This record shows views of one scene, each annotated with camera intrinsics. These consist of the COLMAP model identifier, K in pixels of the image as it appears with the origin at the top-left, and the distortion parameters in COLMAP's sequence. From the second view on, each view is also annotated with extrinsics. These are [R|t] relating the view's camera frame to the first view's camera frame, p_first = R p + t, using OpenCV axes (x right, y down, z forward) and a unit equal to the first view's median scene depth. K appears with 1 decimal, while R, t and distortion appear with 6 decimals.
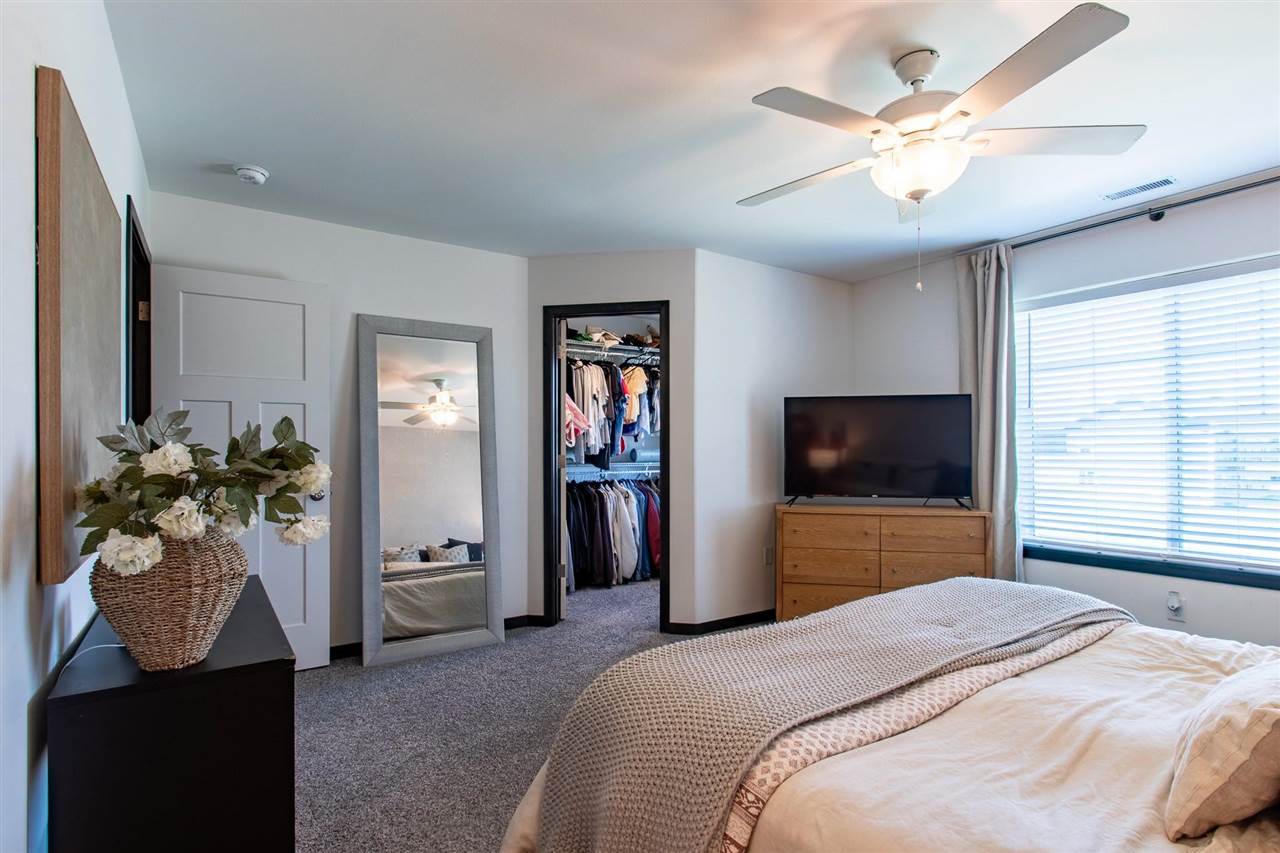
lens RADIAL K [[639.7, 0, 645.8], [0, 639.7, 437.3], [0, 0, 1]] dist [-0.004236, -0.000442]
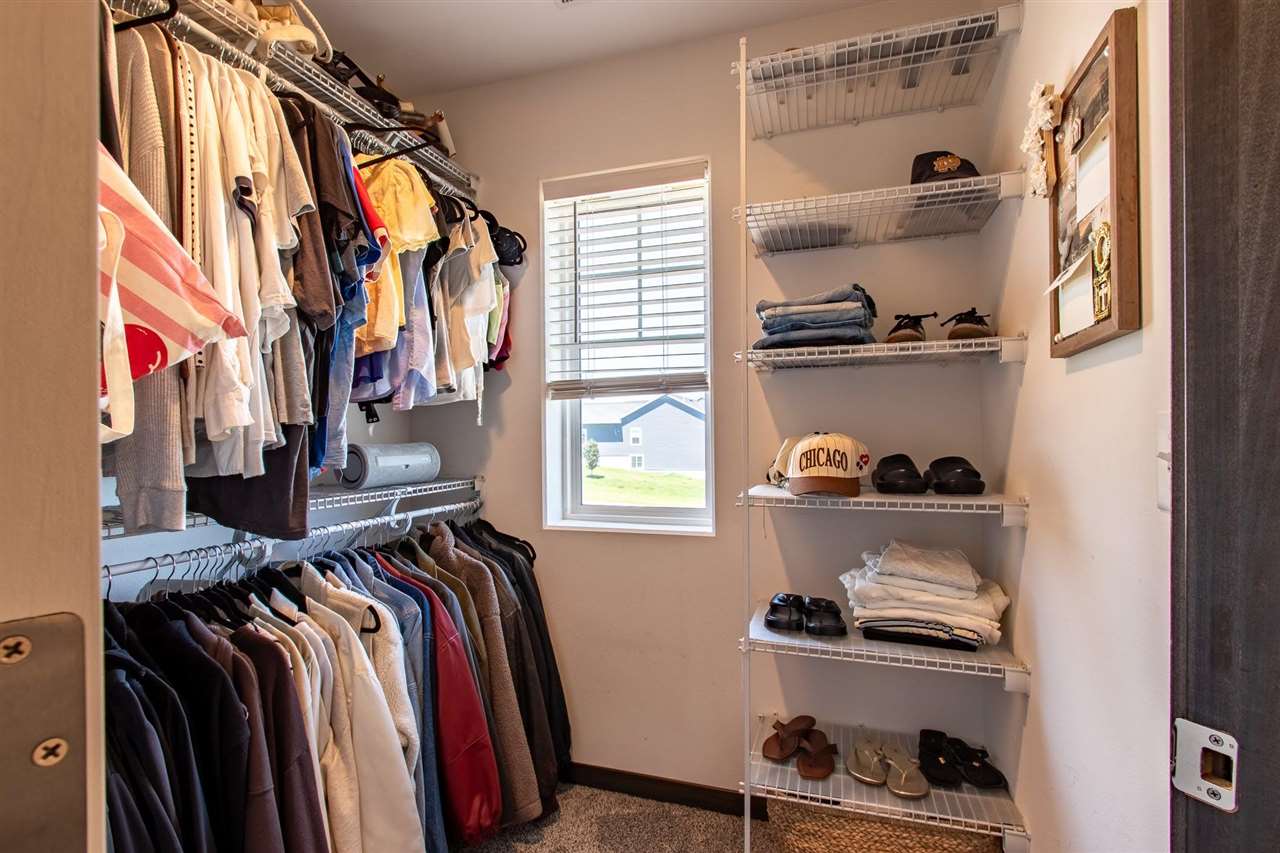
lens RADIAL K [[607.0, 0, 630.7], [0, 607.0, 444.0], [0, 0, 1]] dist [0.003127, 0.000282]
pose [[0.792040, -0.009950, 0.610388, -0.099048], [-0.002066, 0.999818, 0.018980, 0.012393], [-0.610466, -0.016294, 0.791875, 0.752841]]
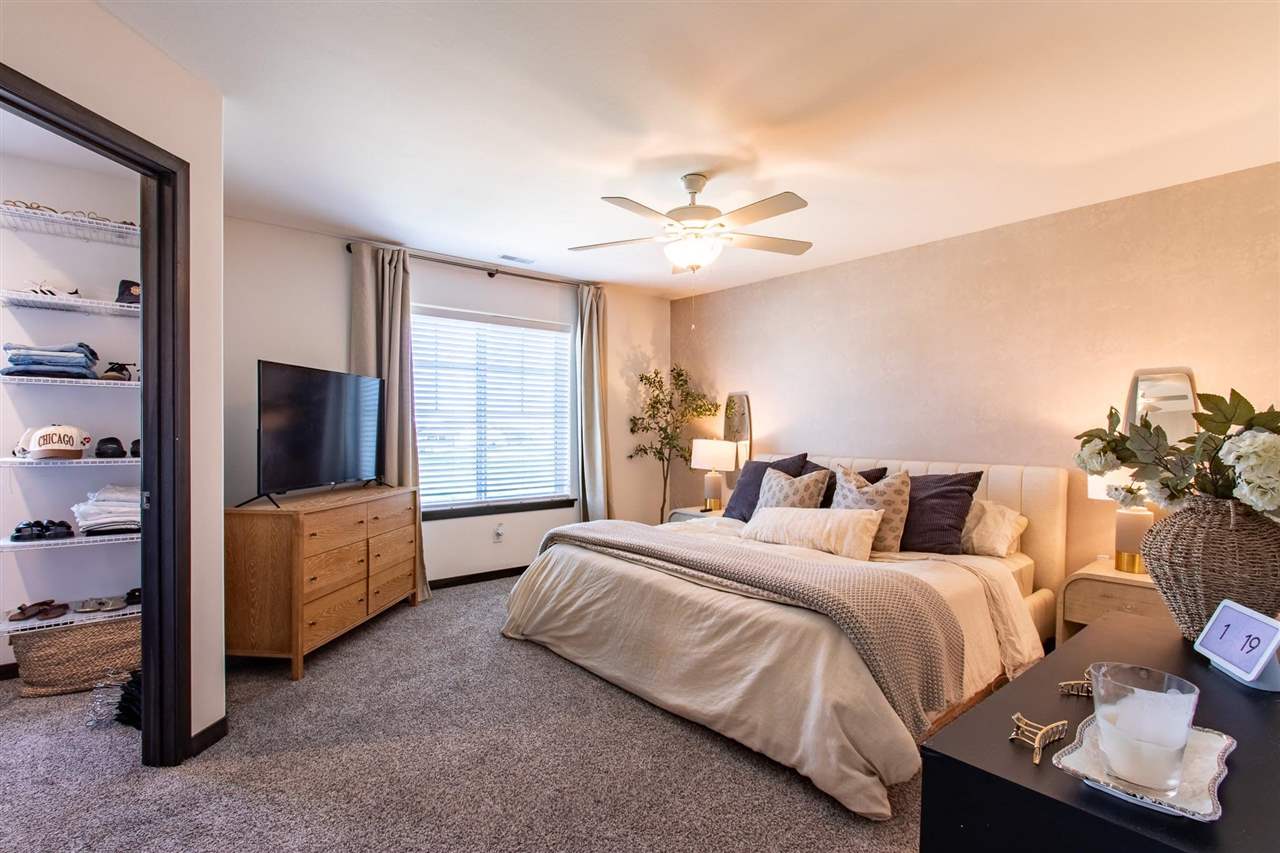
lens RADIAL K [[607.0, 0, 627.9], [0, 607.0, 439.7], [0, 0, 1]] dist [0.003127, 0.000282]
pose [[-0.097194, -0.013825, 0.995169, -0.399946], [-0.019984, 0.999729, 0.011937, 0.009046], [-0.995065, -0.018728, -0.097444, 0.503115]]
